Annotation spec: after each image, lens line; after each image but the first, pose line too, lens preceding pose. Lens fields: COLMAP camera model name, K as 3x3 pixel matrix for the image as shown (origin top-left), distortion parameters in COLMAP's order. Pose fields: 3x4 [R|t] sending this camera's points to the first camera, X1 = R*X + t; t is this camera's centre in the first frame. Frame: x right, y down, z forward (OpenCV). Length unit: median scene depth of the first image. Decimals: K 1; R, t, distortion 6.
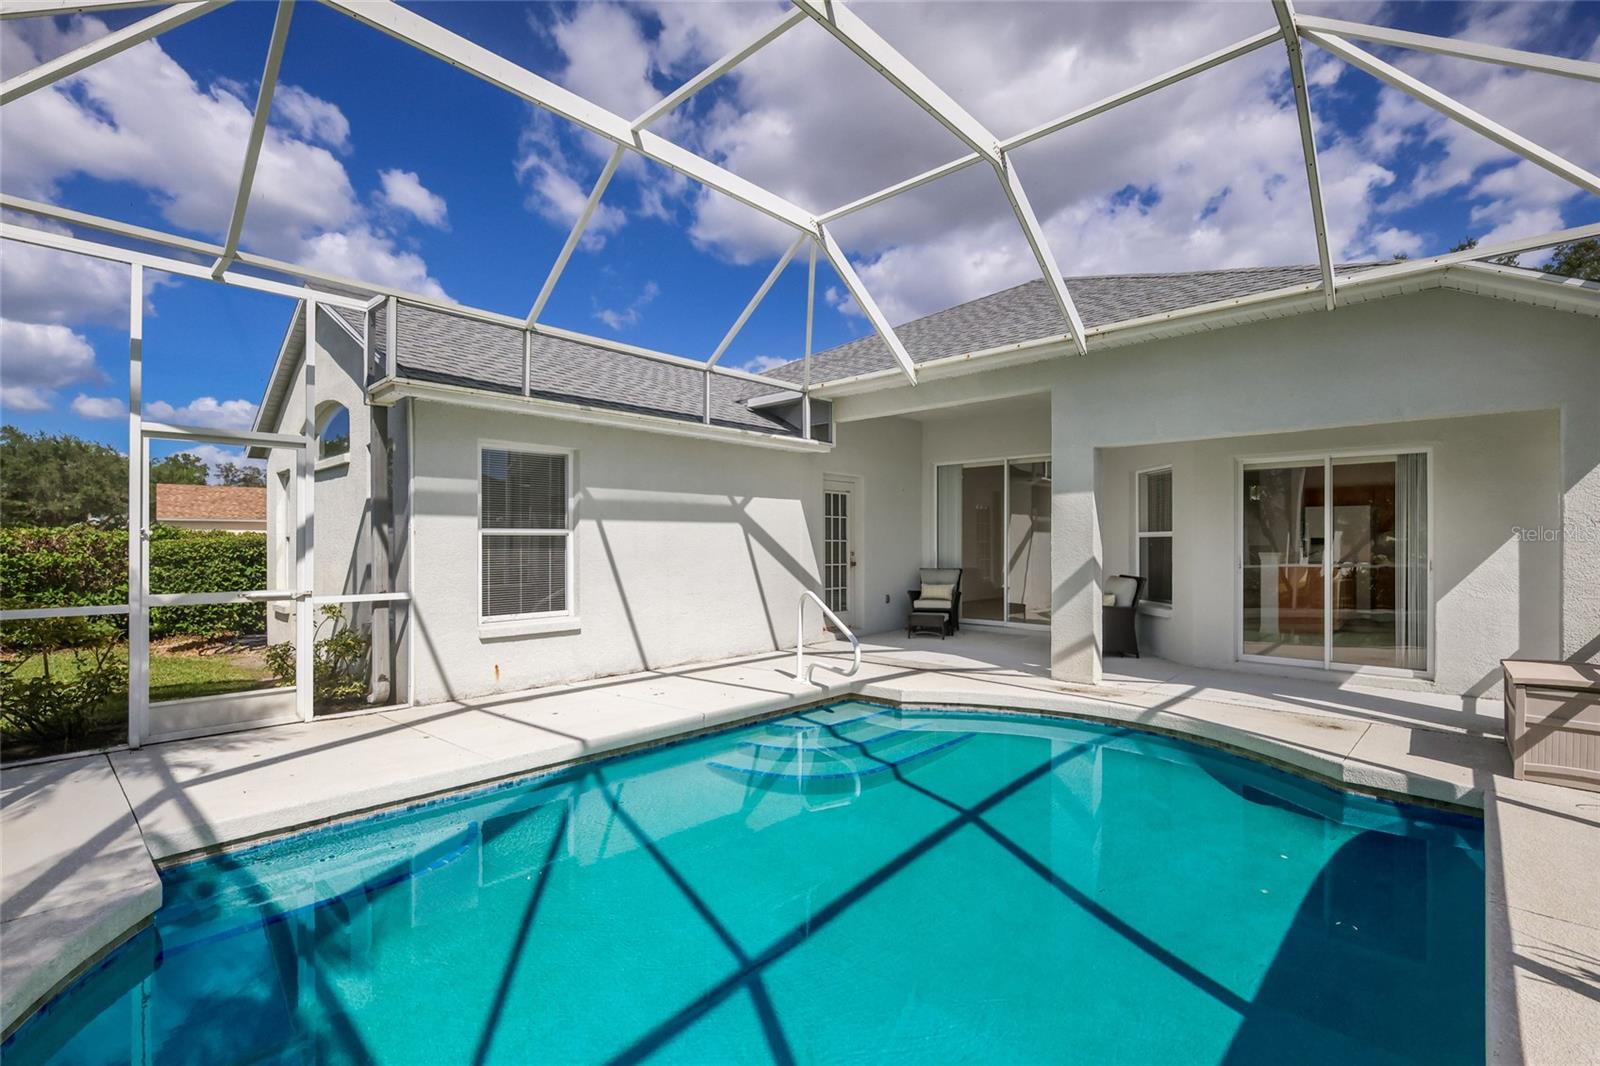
lens RADIAL K [[702.6, 0, 809.1], [0, 702.6, 541.5], [0, 0, 1]] dist [0.001205, -0.000340]
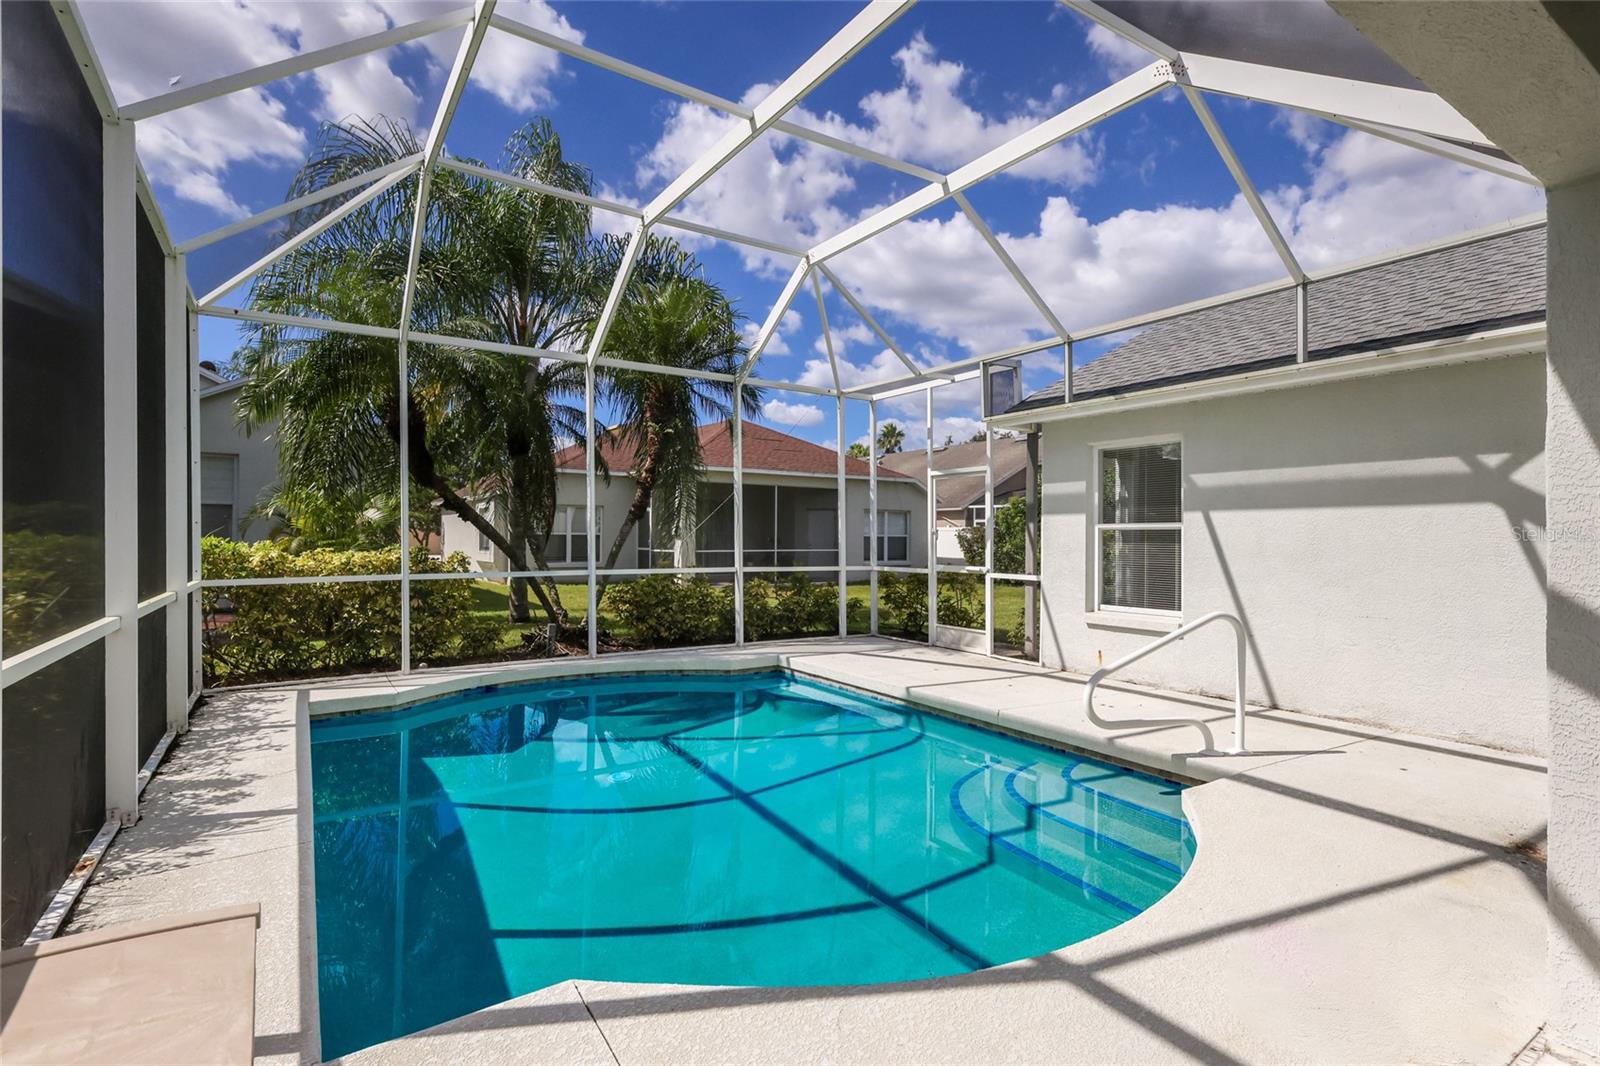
lens RADIAL K [[780.9, 0, 813.8], [0, 780.9, 539.9], [0, 0, 1]] dist [0.005630, 0.000046]
pose [[-0.215375, 0.003324, -0.976526, 0.826550], [-0.005853, 0.999972, 0.004694, 0.003305], [0.976514, 0.006727, -0.215350, 0.839067]]
